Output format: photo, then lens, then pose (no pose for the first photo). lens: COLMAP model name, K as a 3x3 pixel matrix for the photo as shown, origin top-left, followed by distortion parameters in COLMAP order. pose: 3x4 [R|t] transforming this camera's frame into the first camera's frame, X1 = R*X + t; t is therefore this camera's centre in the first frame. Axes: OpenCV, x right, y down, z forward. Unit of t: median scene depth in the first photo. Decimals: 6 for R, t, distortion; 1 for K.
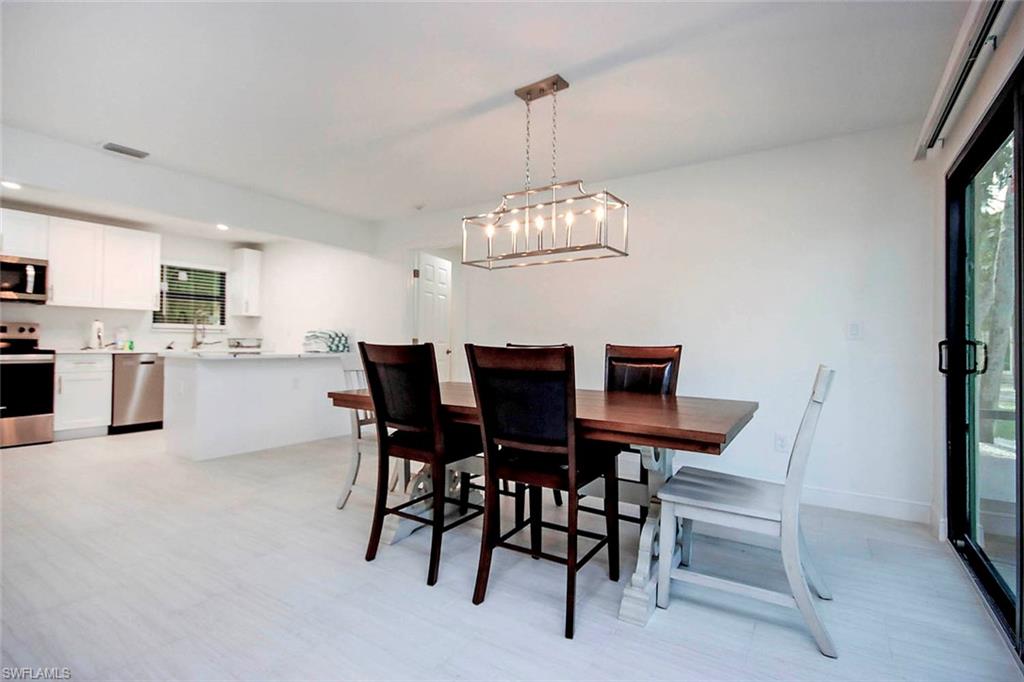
lens RADIAL K [[485.3, 0, 510.8], [0, 485.3, 333.3], [0, 0, 1]] dist [-0.003419, -0.001127]
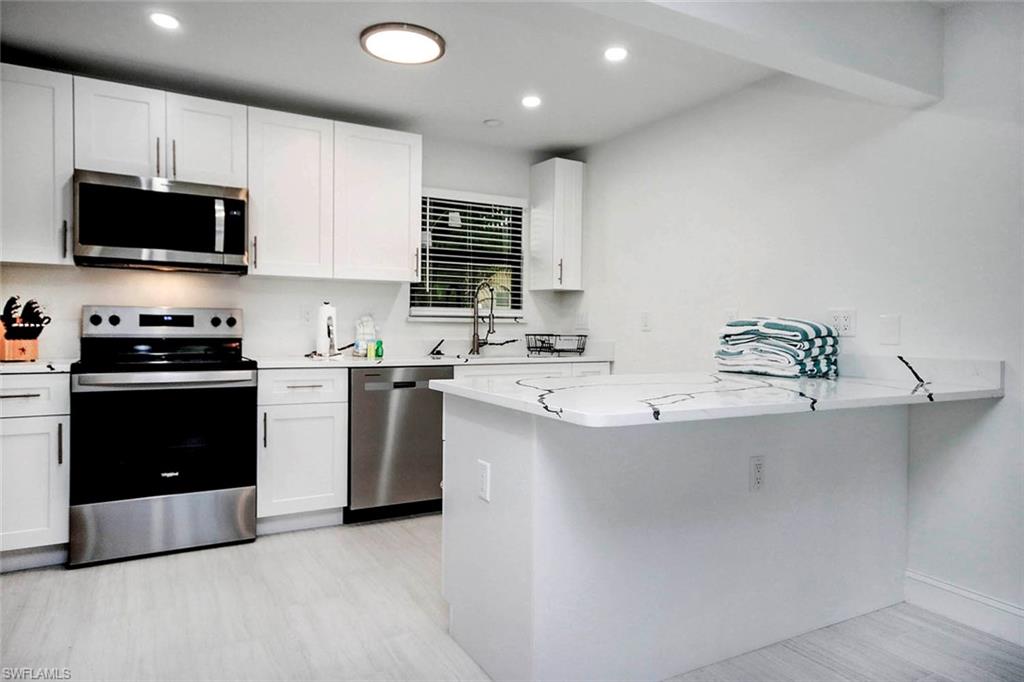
lens RADIAL K [[658.8, 0, 513.4], [0, 658.8, 326.8], [0, 0, 1]] dist [0.005707, 0.001630]
pose [[0.894371, 0.001479, -0.447324, -0.327880], [0.005925, 0.999868, 0.015151, -0.009379], [0.447287, -0.016201, 0.894244, 0.419558]]
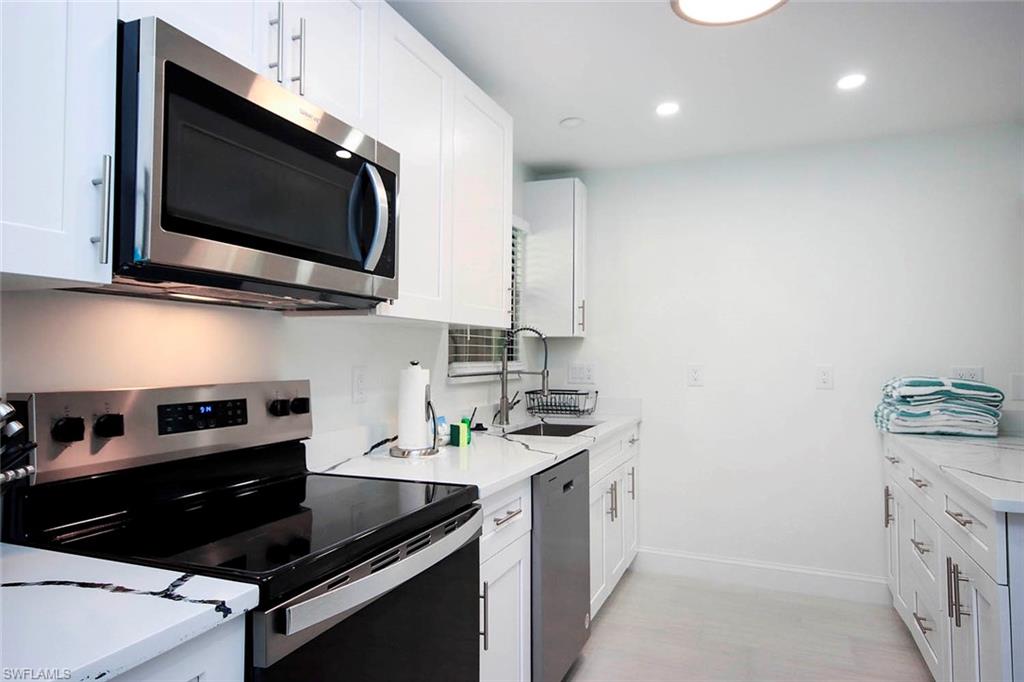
lens RADIAL K [[645.8, 0, 512.0], [0, 645.8, 341.0], [0, 0, 1]] dist [0.004164, 0.000567]
pose [[0.979392, -0.003637, 0.201937, -0.842122], [0.003909, 0.999992, -0.000948, -0.038471], [-0.201932, 0.001718, 0.979398, 0.545541]]
